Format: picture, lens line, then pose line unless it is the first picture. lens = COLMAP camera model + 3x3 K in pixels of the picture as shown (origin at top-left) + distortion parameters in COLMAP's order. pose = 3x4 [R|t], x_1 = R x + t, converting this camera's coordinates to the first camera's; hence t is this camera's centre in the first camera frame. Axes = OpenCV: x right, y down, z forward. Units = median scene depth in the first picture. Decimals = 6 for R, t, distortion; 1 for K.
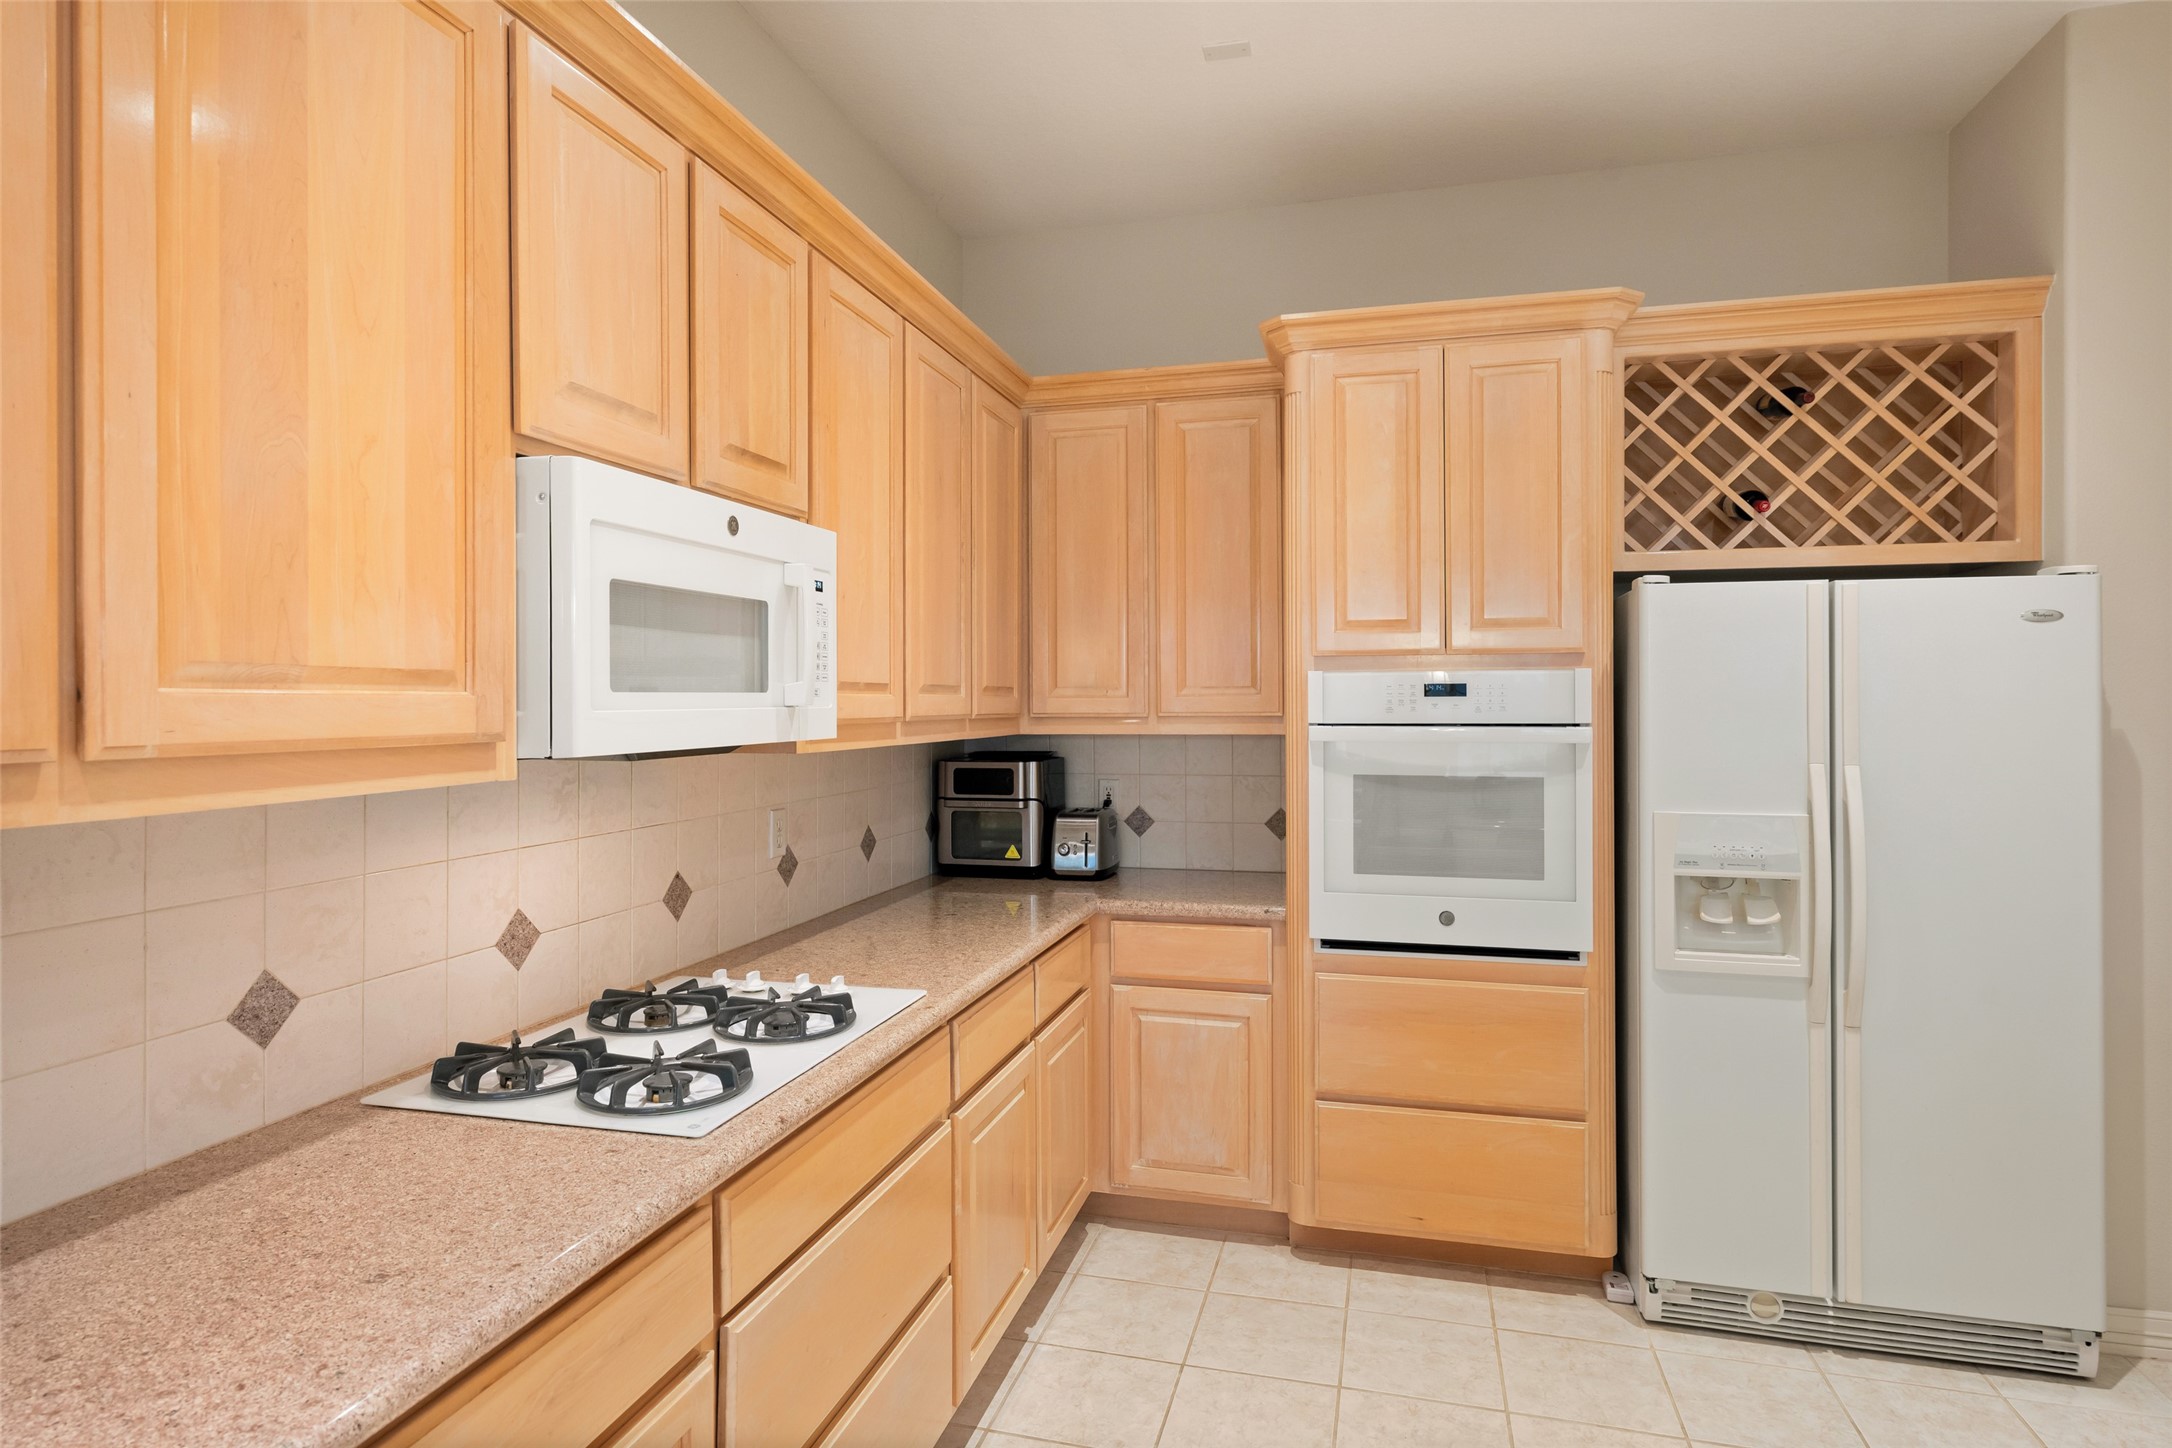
lens RADIAL K [[1188.1, 0, 1078.7], [0, 1188.1, 695.5], [0, 0, 1]] dist [0.002334, -0.001301]
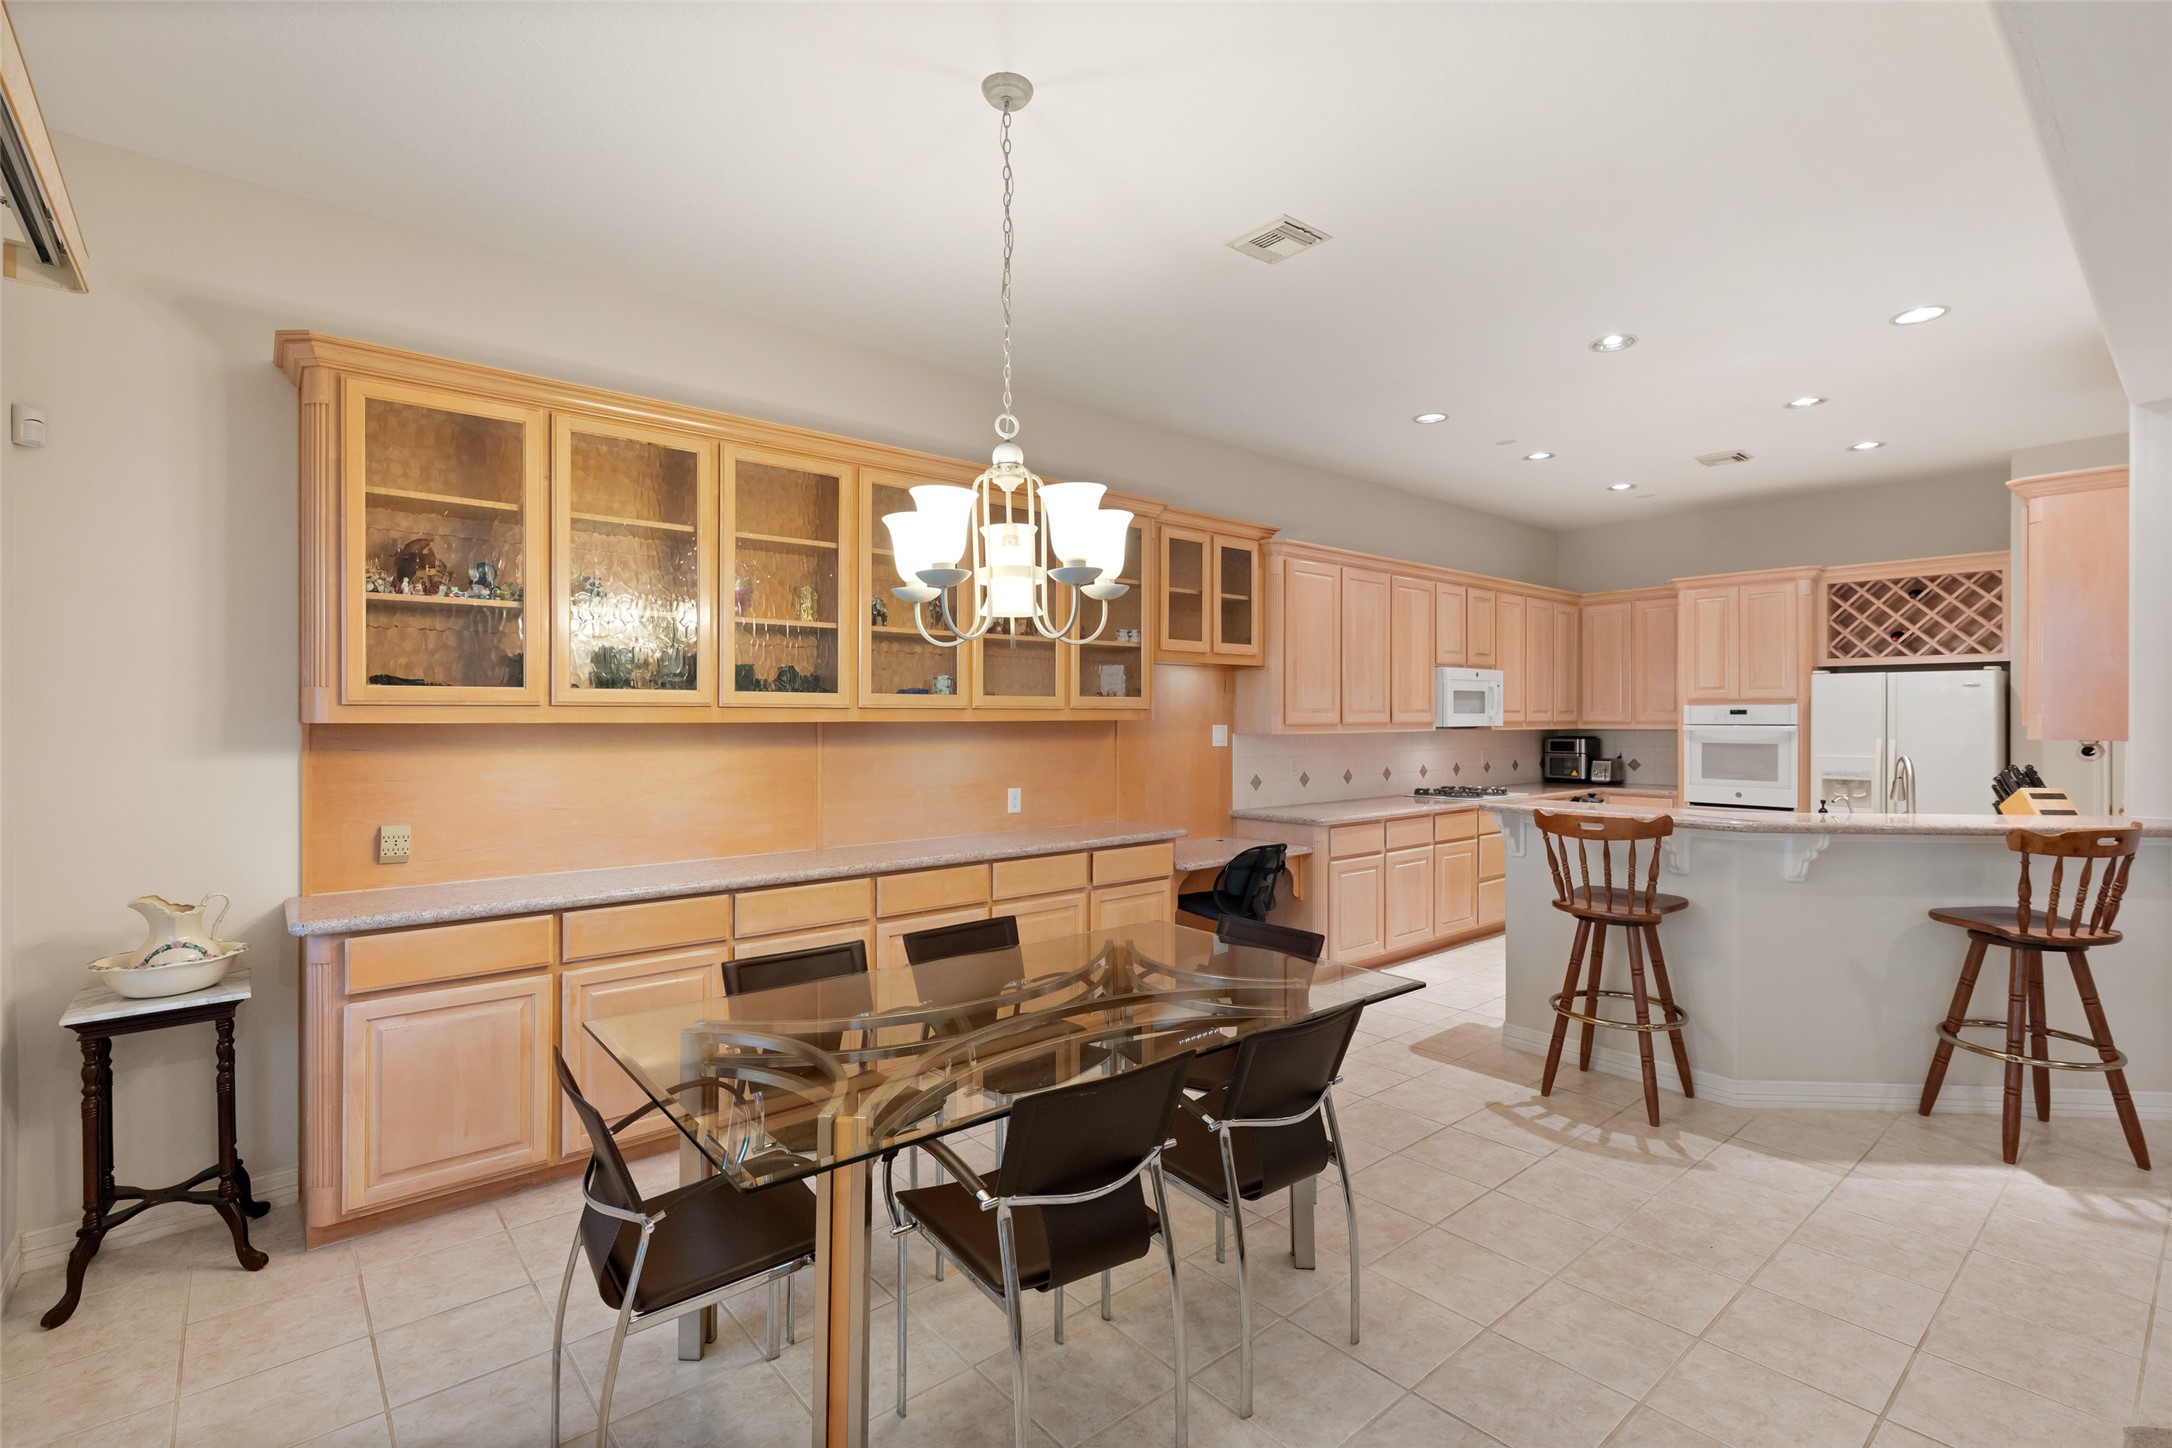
lens RADIAL K [[993.3, 0, 1083.7], [0, 993.3, 713.8], [0, 0, 1]] dist [0.002607, -0.000317]
pose [[0.822219, 0.002112, -0.569167, 0.382482], [-0.000647, 0.999996, 0.002776, -0.007248], [0.569171, -0.001914, 0.822217, -1.808704]]
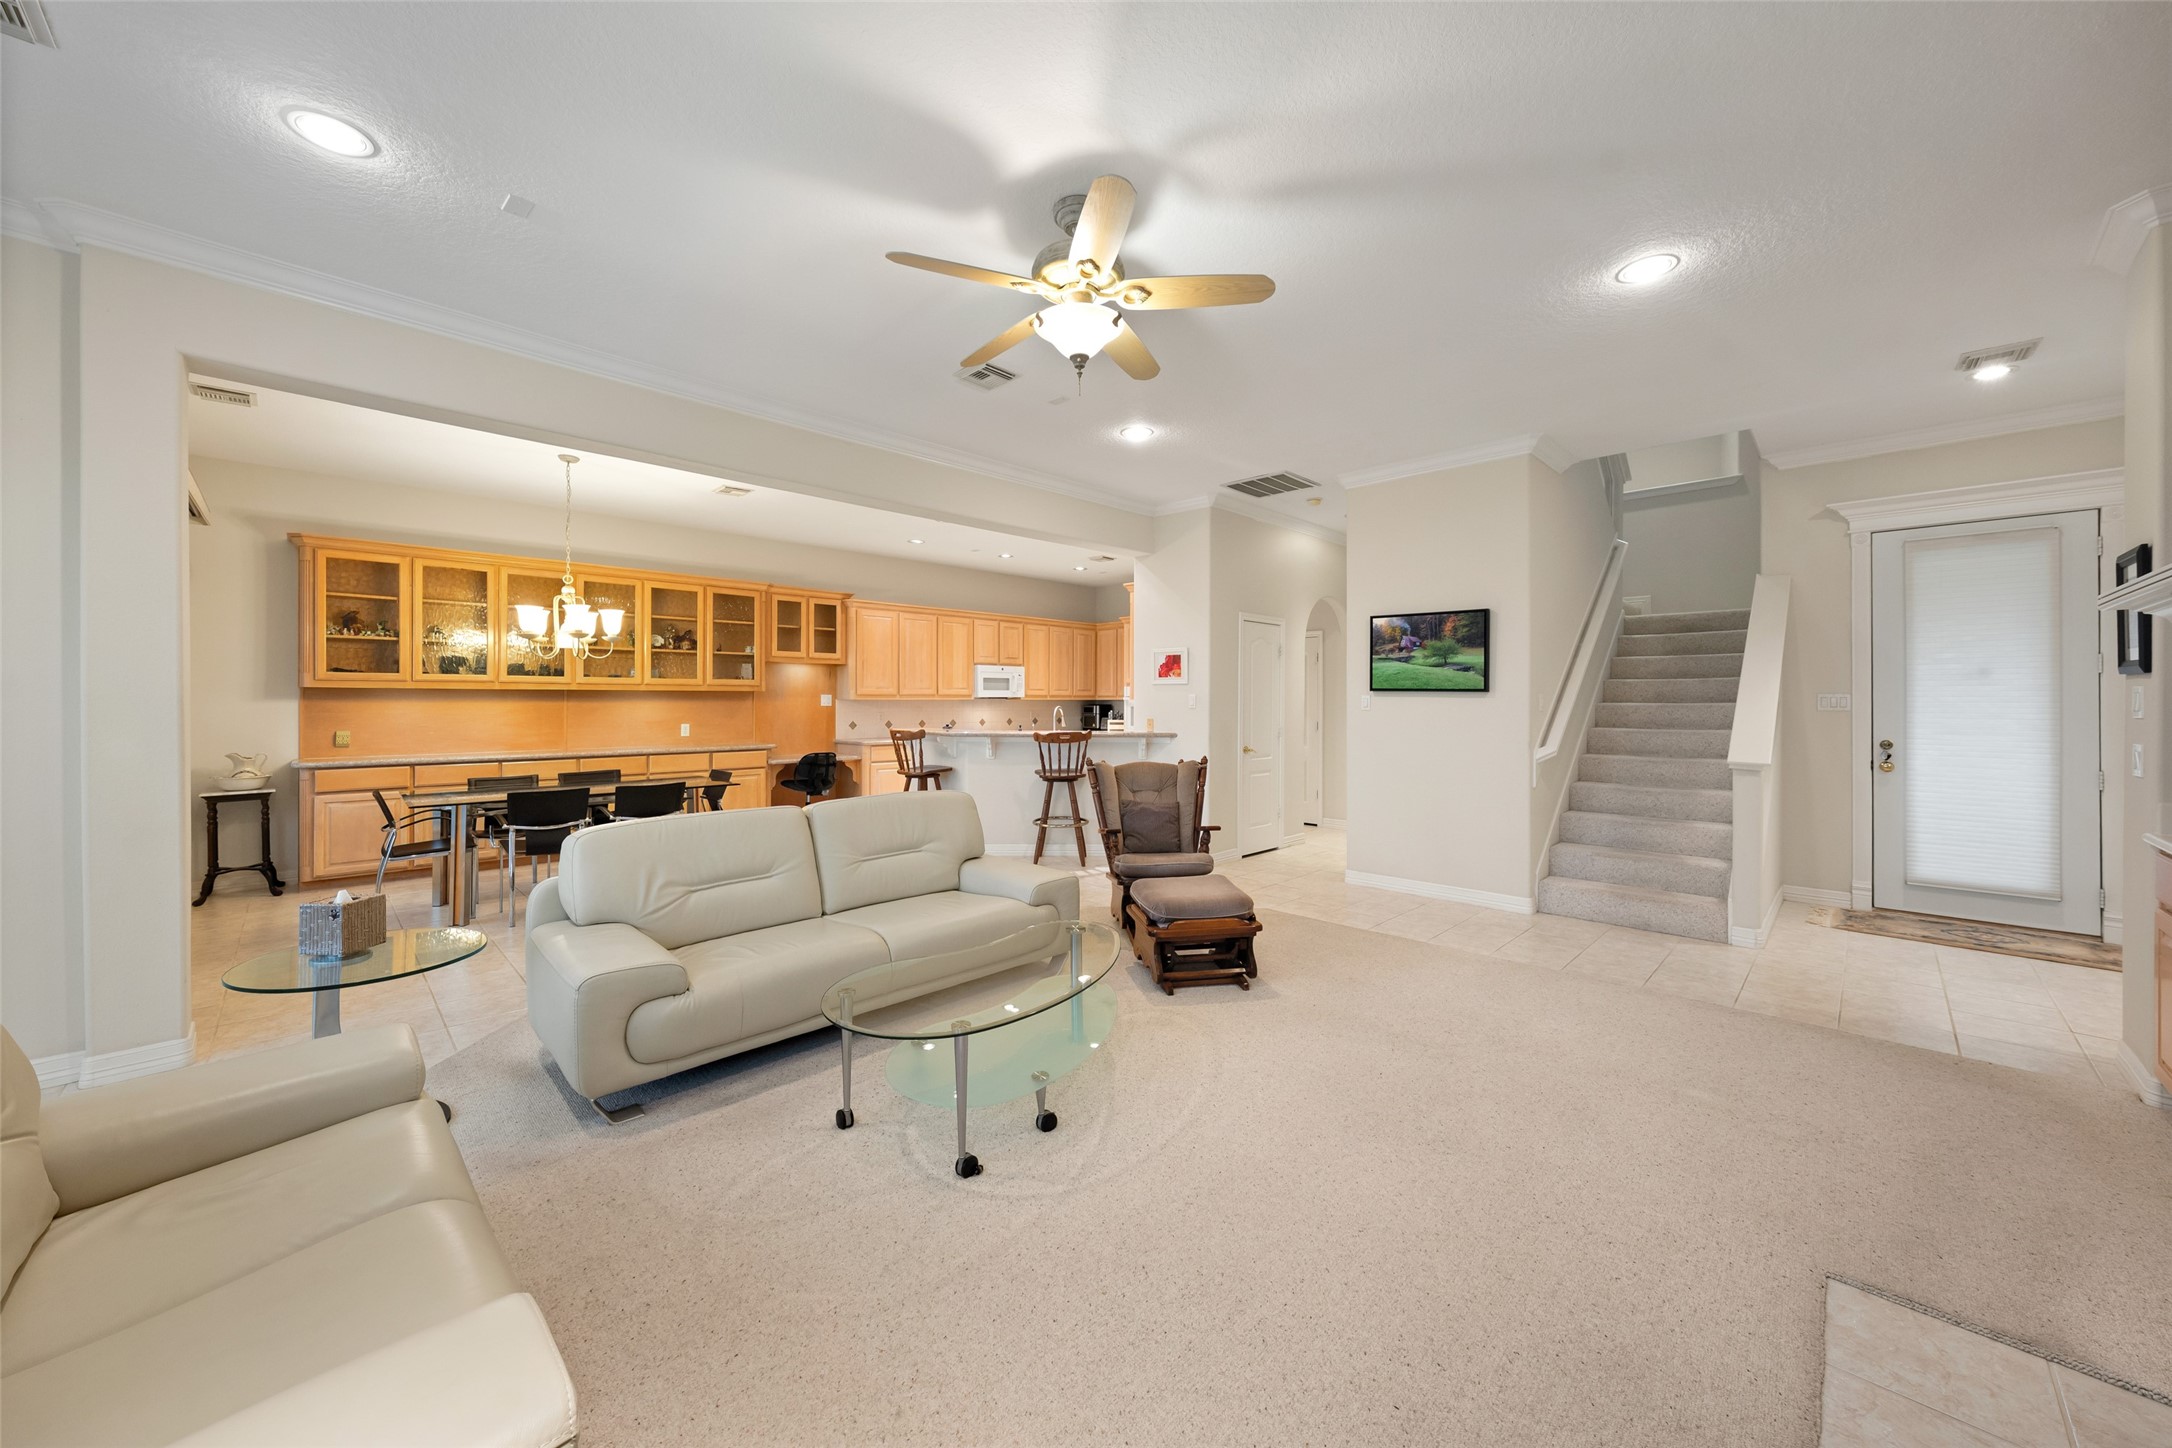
lens RADIAL K [[795.9, 0, 1085.5], [0, 795.9, 697.7], [0, 0, 1]] dist [-0.001996, 0.000112]
pose [[0.864704, 0.001762, -0.502279, 1.865731], [-0.001617, 0.999998, 0.000723, 0.027072], [0.502280, 0.000187, 0.864705, -2.163657]]
